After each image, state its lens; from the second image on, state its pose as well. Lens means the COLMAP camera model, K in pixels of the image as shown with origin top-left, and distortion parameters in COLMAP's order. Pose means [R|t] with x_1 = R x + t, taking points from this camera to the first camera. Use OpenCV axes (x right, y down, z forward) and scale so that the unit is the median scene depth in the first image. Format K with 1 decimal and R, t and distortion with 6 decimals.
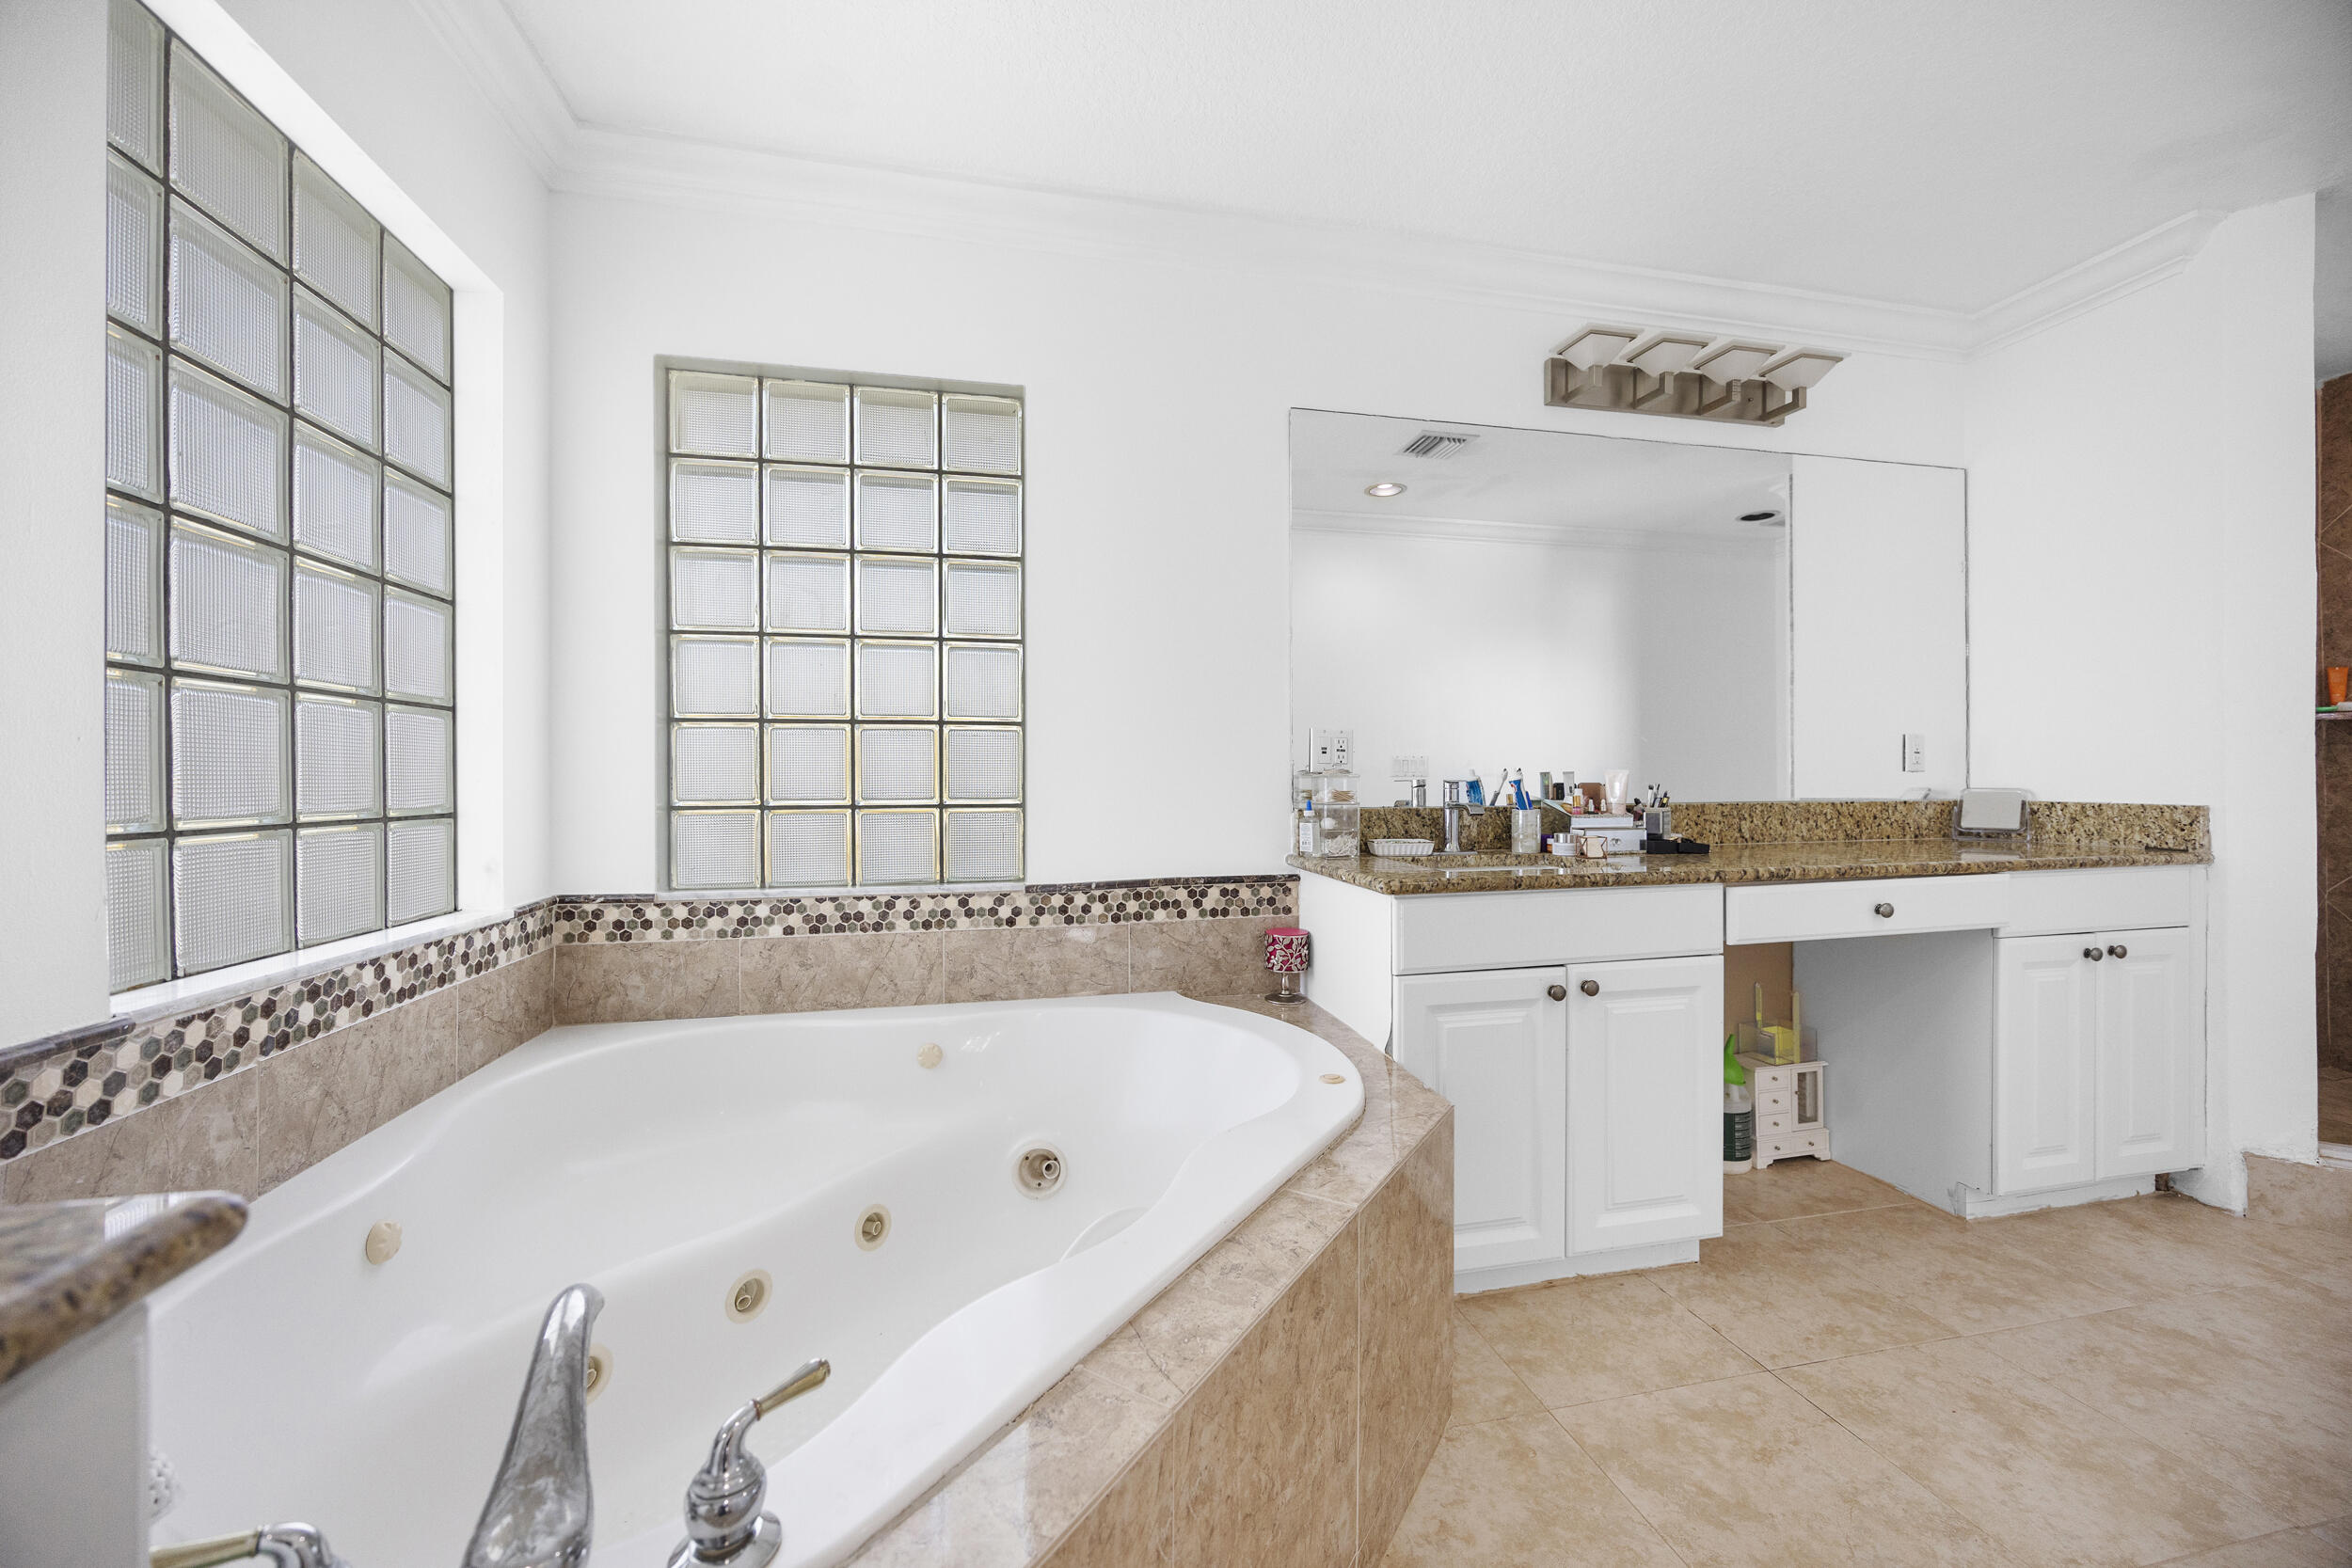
lens RADIAL K [[903.0, 0, 1174.1], [0, 903.0, 782.3], [0, 0, 1]] dist [0.001287, 0.000388]
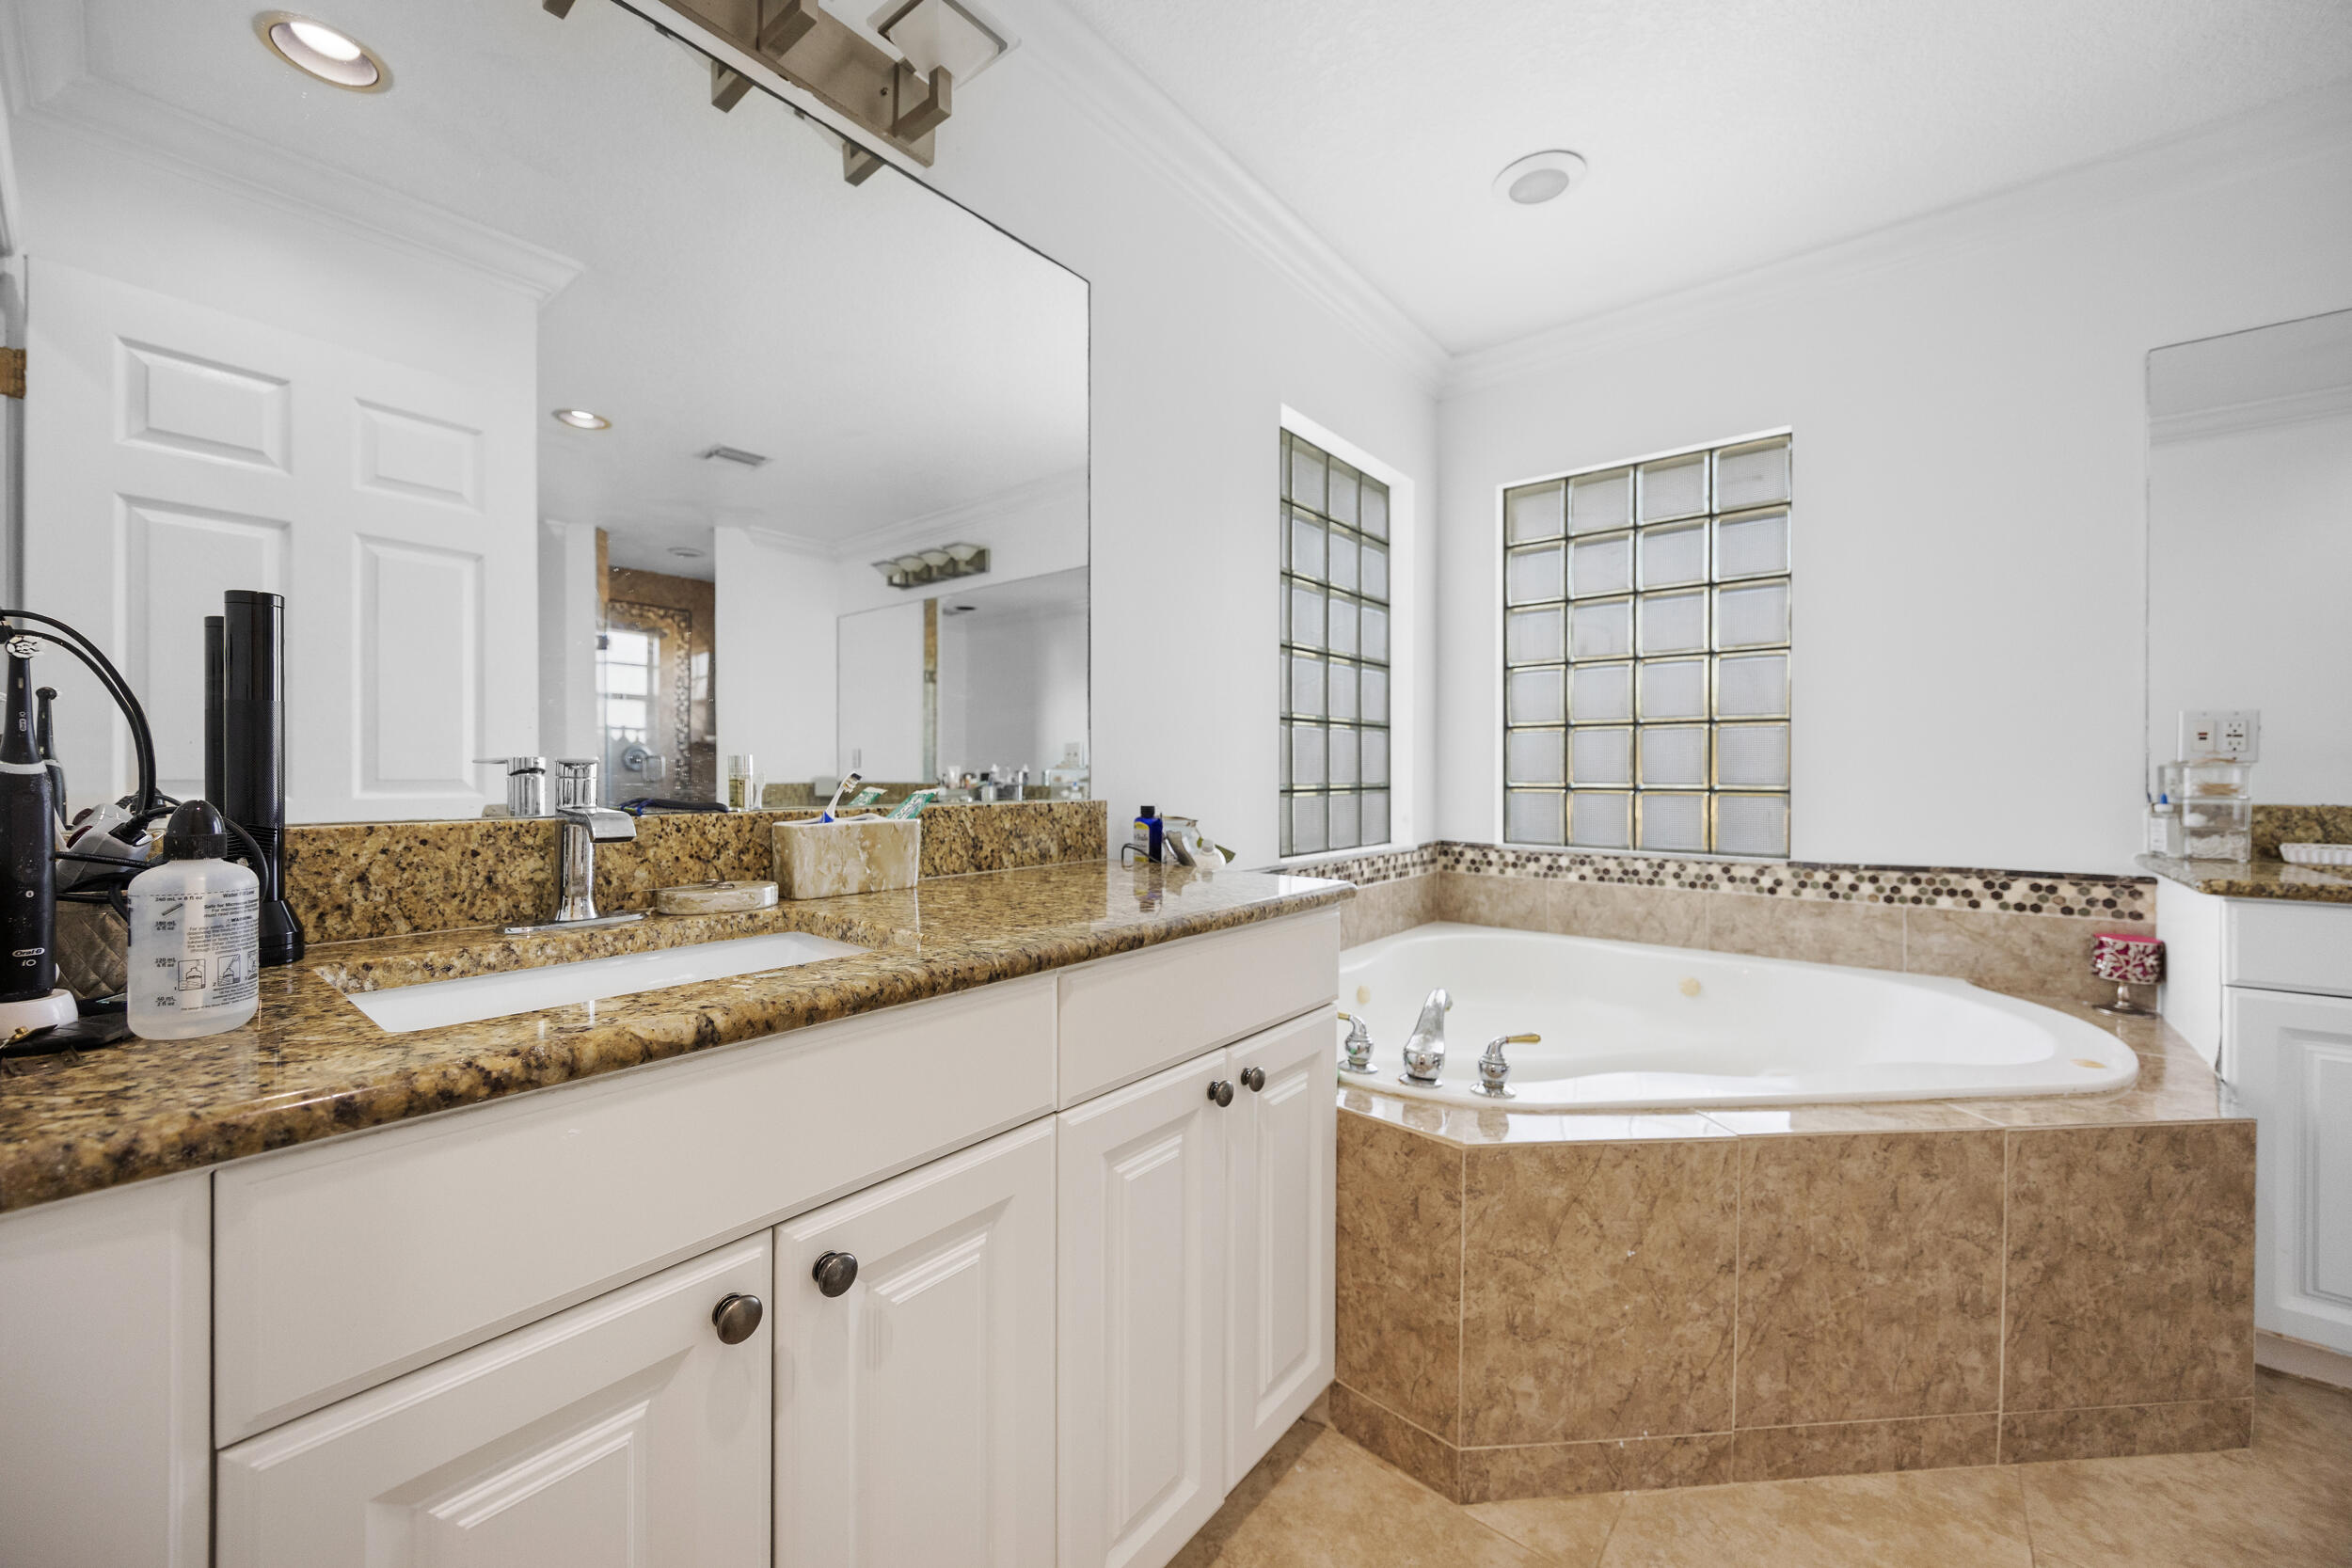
lens RADIAL K [[899.3, 0, 1186.1], [0, 899.3, 770.2], [0, 0, 1]] dist [-0.002178, 0.000123]
pose [[0.637772, 0.004105, -0.770214, 0.236222], [-0.006058, 0.999982, 0.000314, 0.003119], [0.770202, 0.004466, 0.637785, -0.332282]]
